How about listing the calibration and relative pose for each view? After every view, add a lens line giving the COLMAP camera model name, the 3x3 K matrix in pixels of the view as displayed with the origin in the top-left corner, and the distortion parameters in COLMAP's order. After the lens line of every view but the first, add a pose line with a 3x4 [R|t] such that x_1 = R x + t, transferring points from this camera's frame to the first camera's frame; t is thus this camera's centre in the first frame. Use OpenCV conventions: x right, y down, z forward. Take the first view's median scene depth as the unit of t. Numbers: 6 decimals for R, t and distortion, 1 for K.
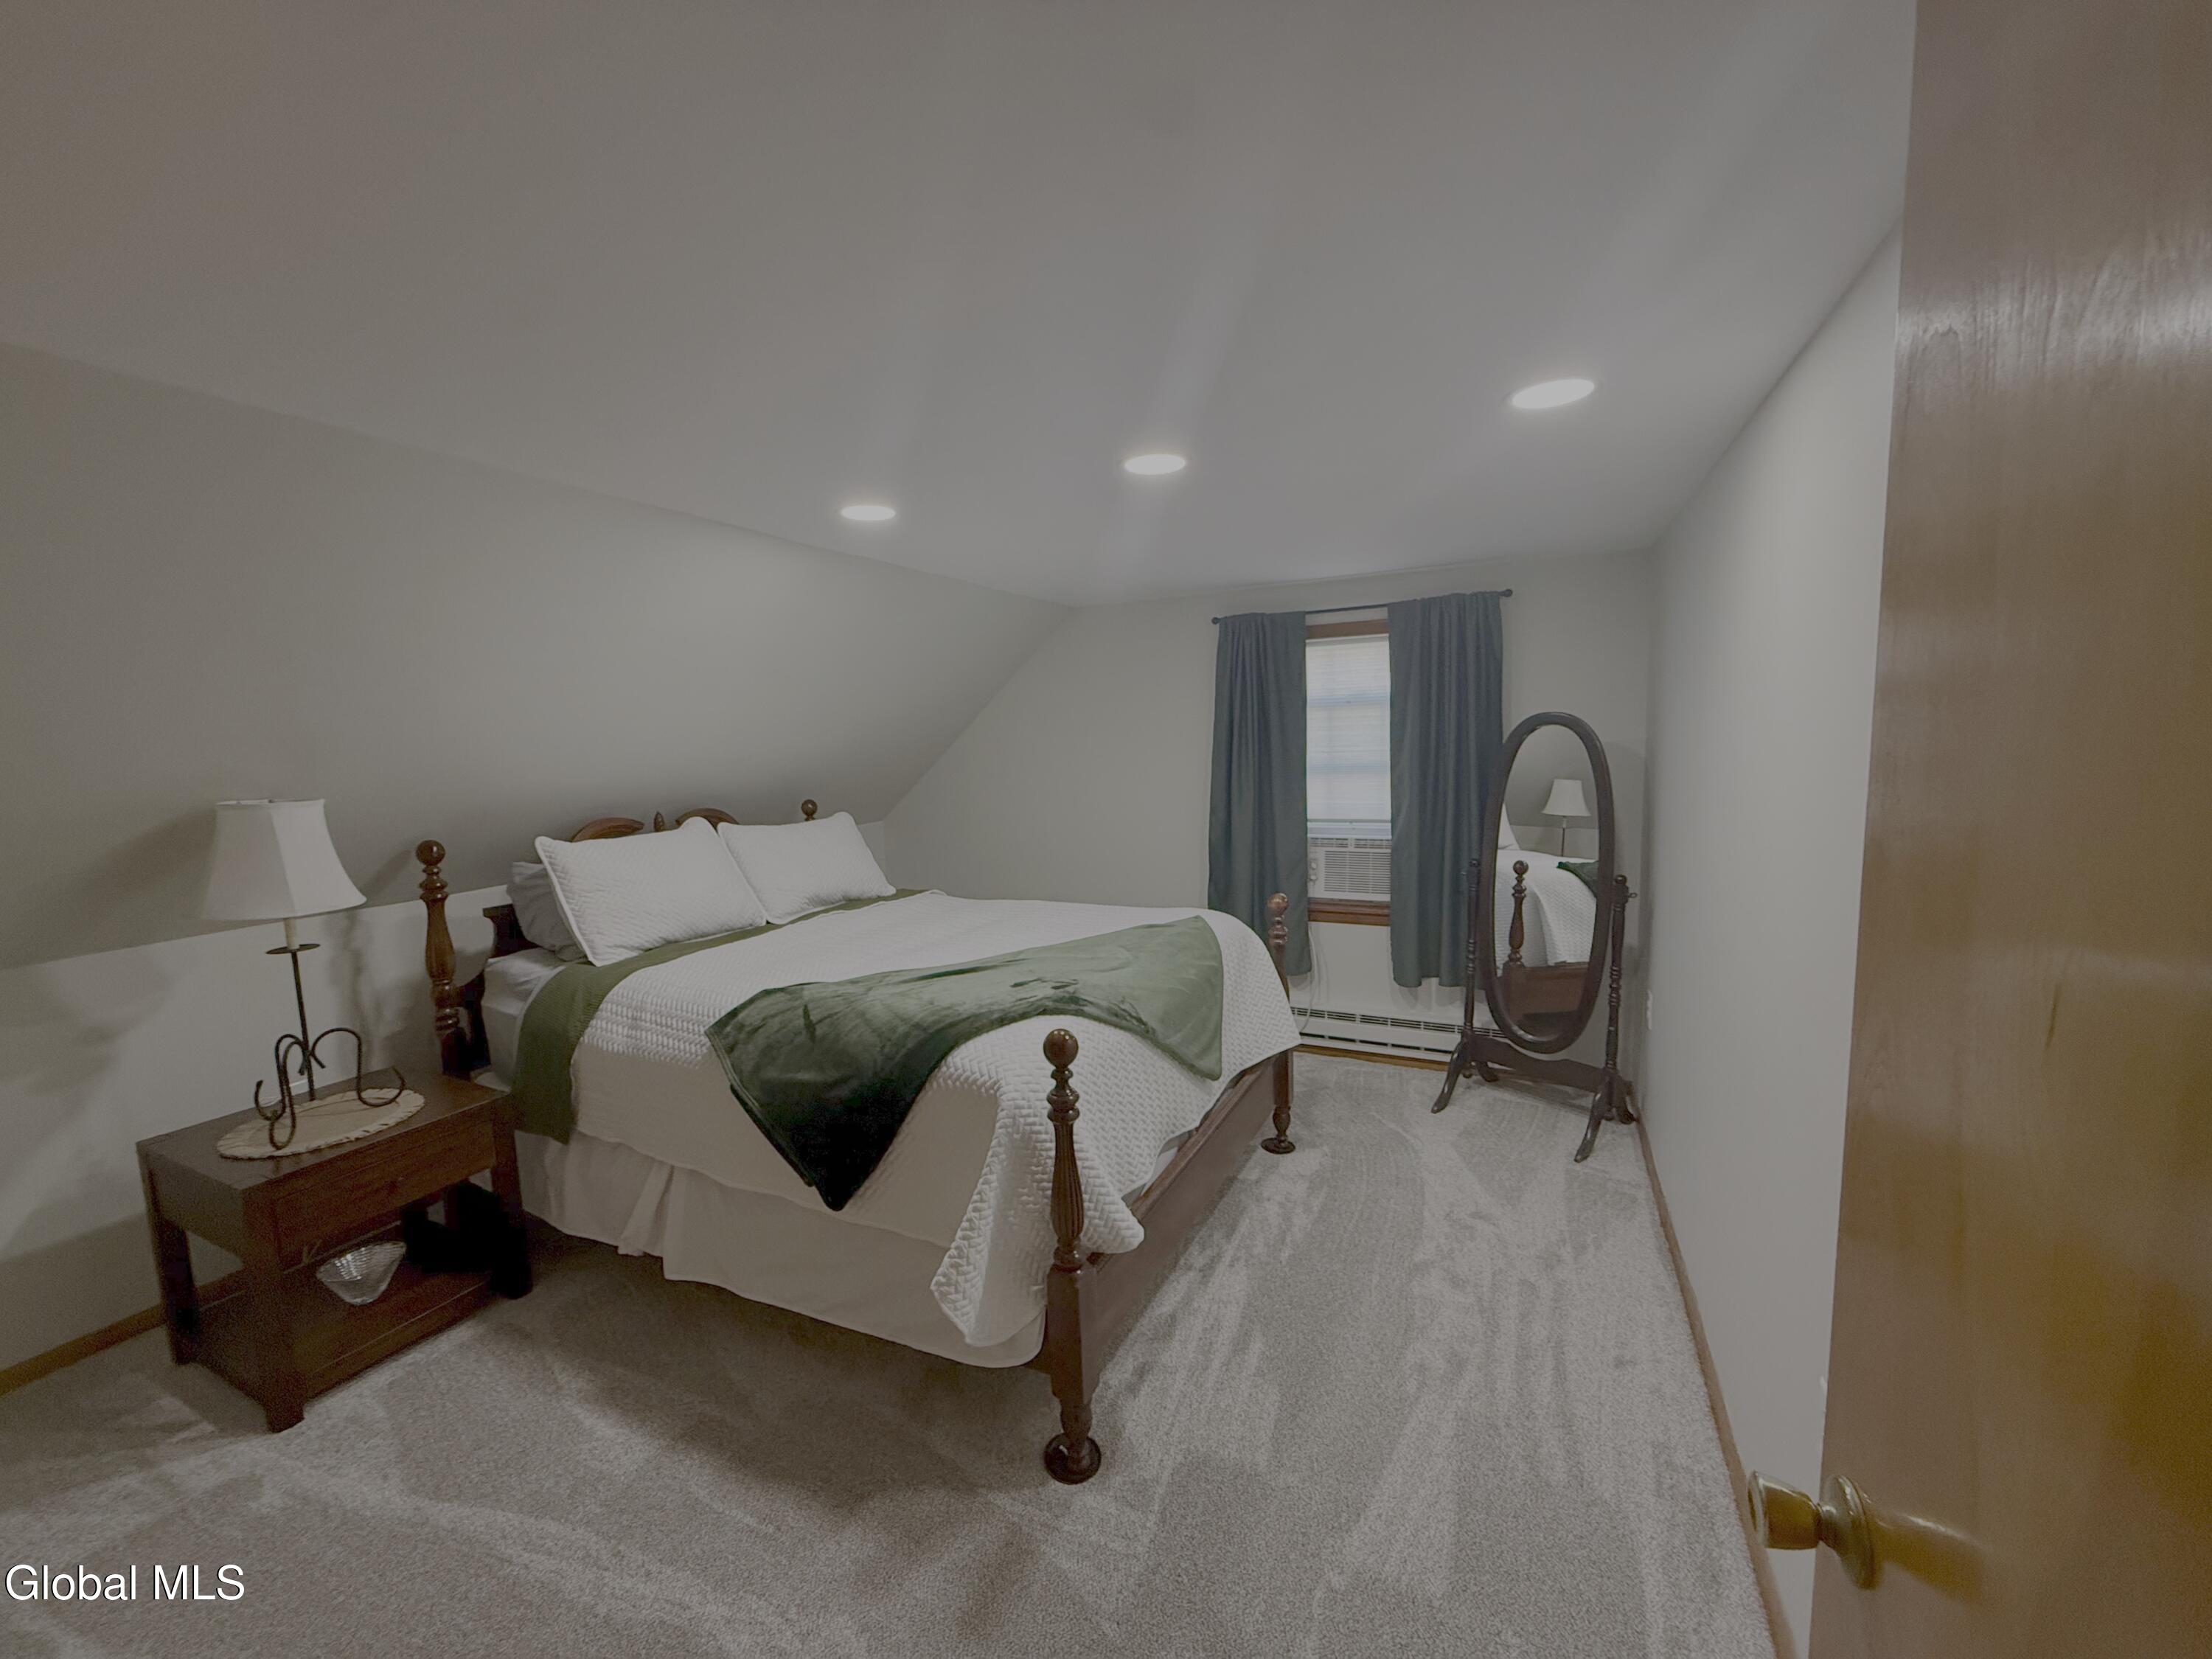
lens RADIAL K [[886.1, 0, 1088.8], [0, 886.1, 833.9], [0, 0, 1]] dist [0.001469, 0.000155]
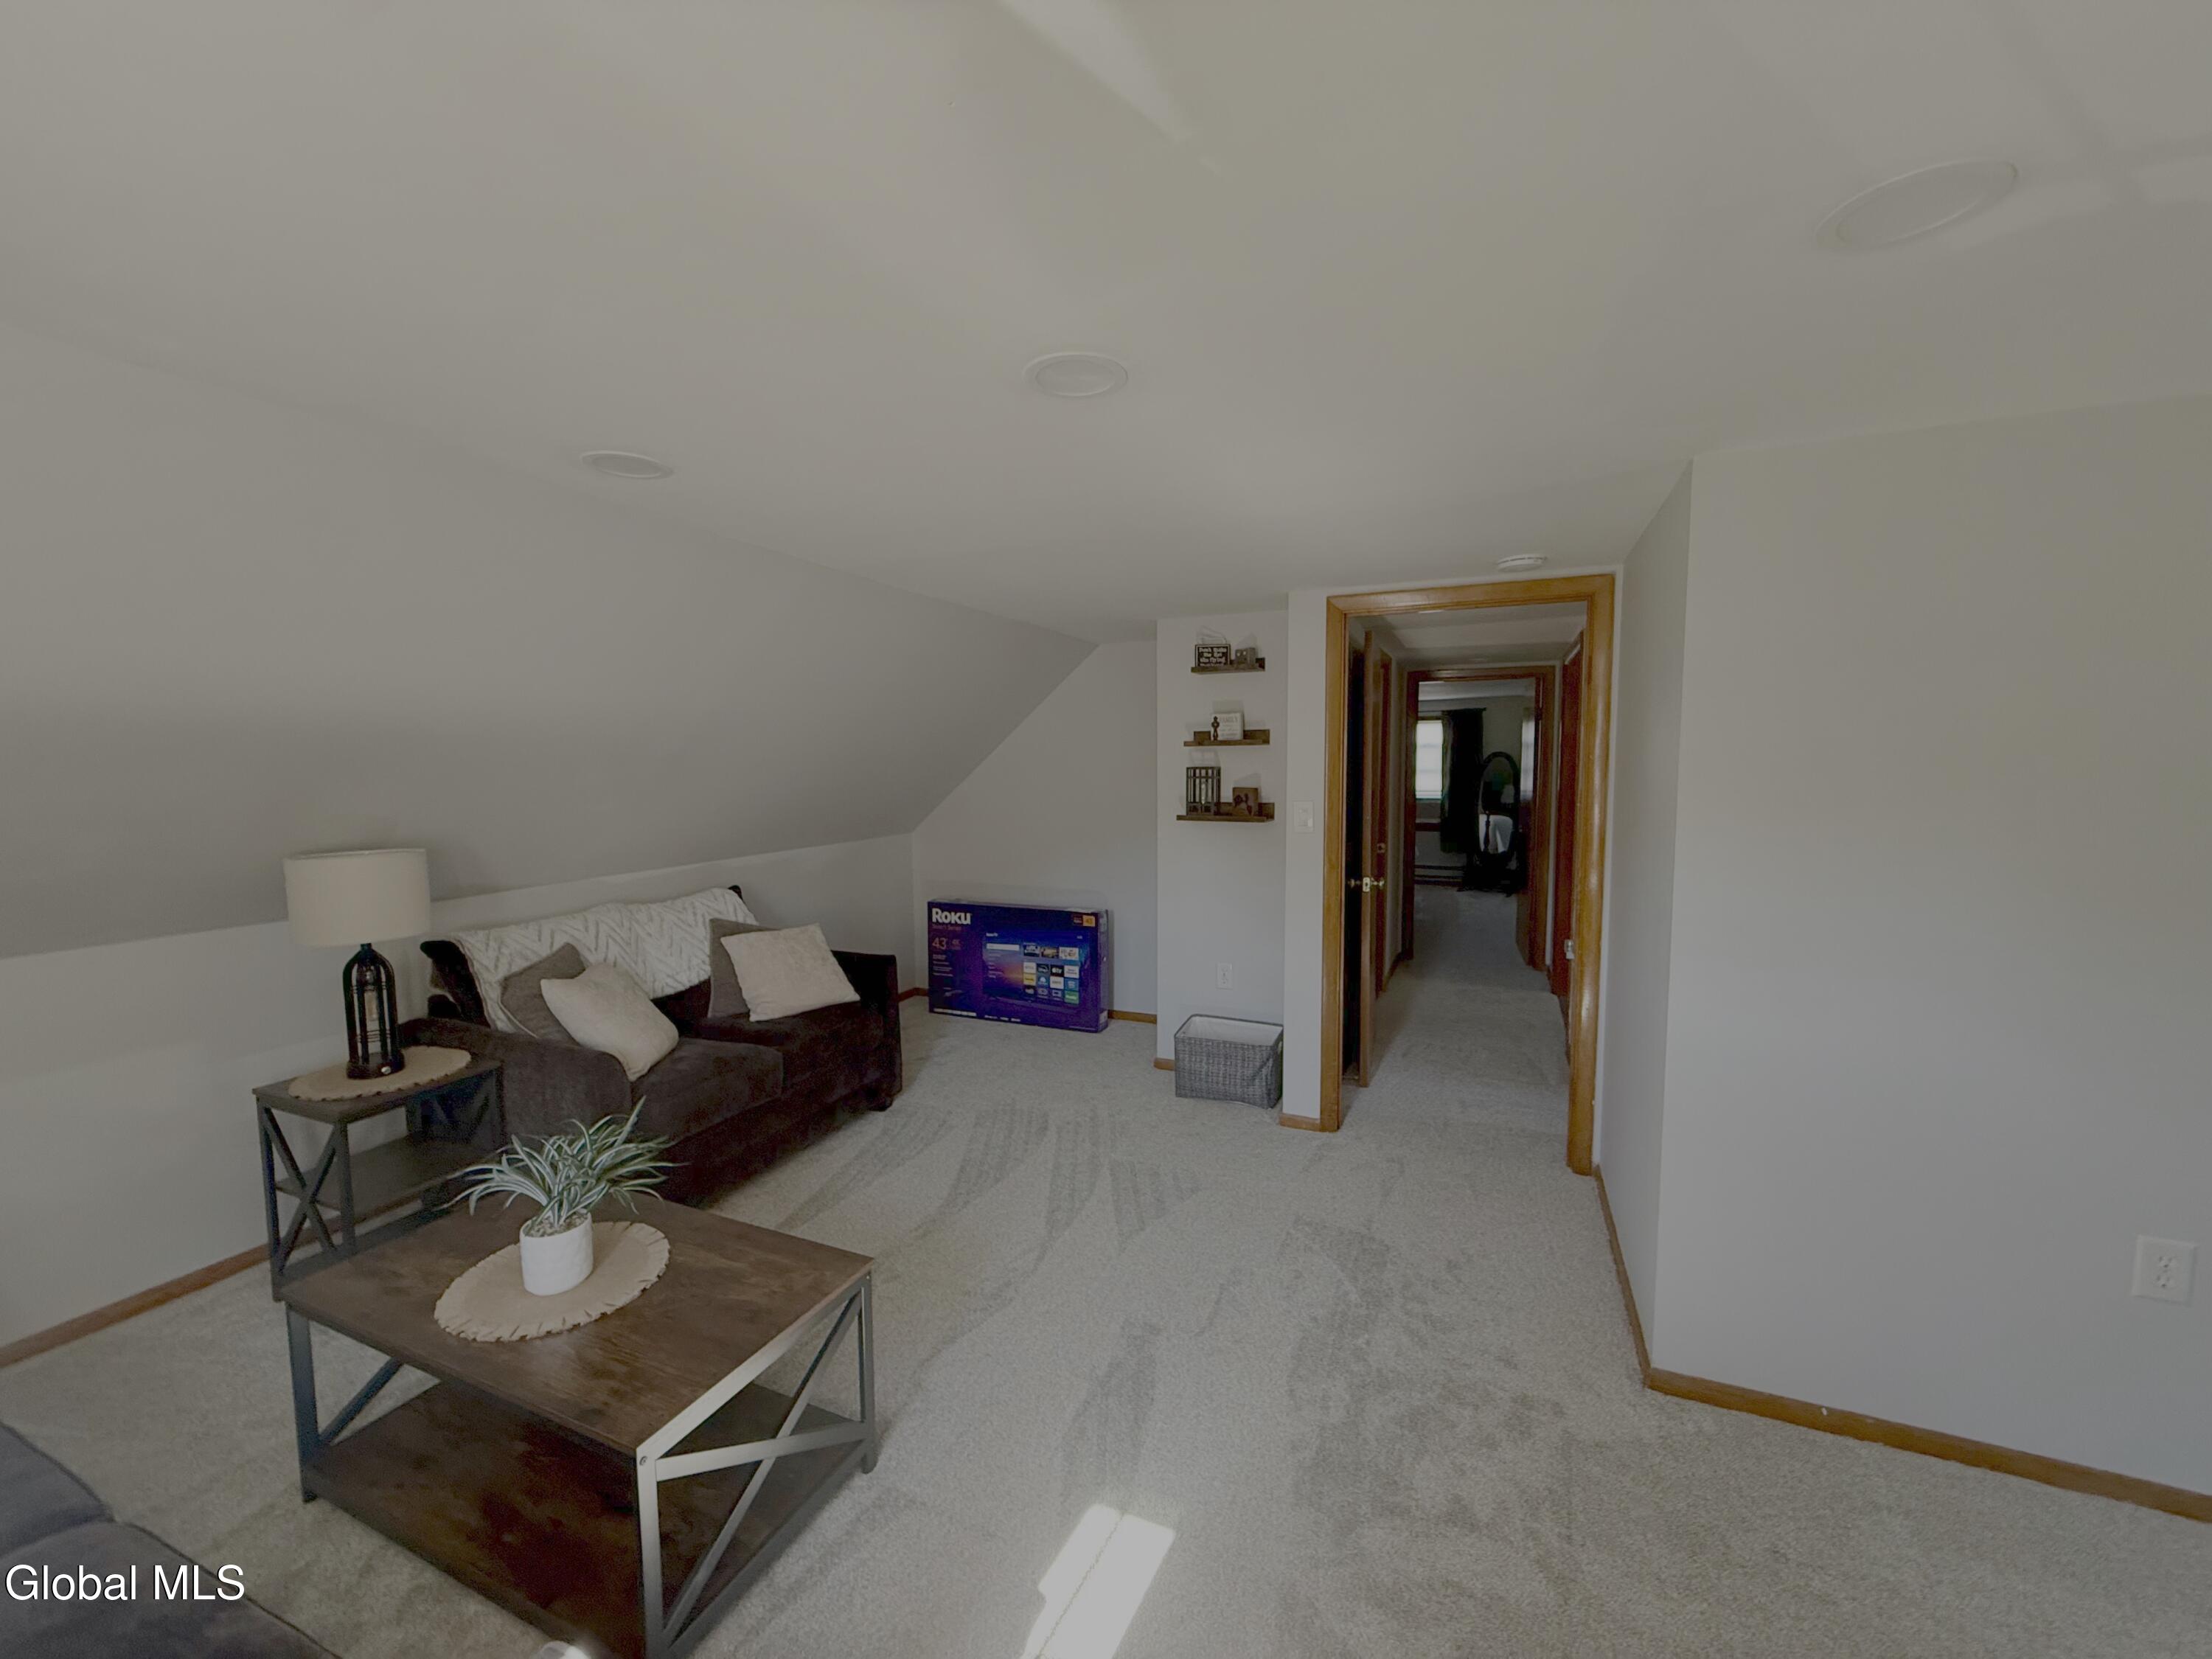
lens RADIAL K [[886.1, 0, 1105.2], [0, 886.1, 831.8], [0, 0, 1]] dist [0.001469, 0.000155]
pose [[0.998311, 0.027298, 0.051281, -0.763591], [-0.026161, 0.999400, -0.022712, 0.186033], [-0.051870, 0.021332, 0.998426, -1.524805]]
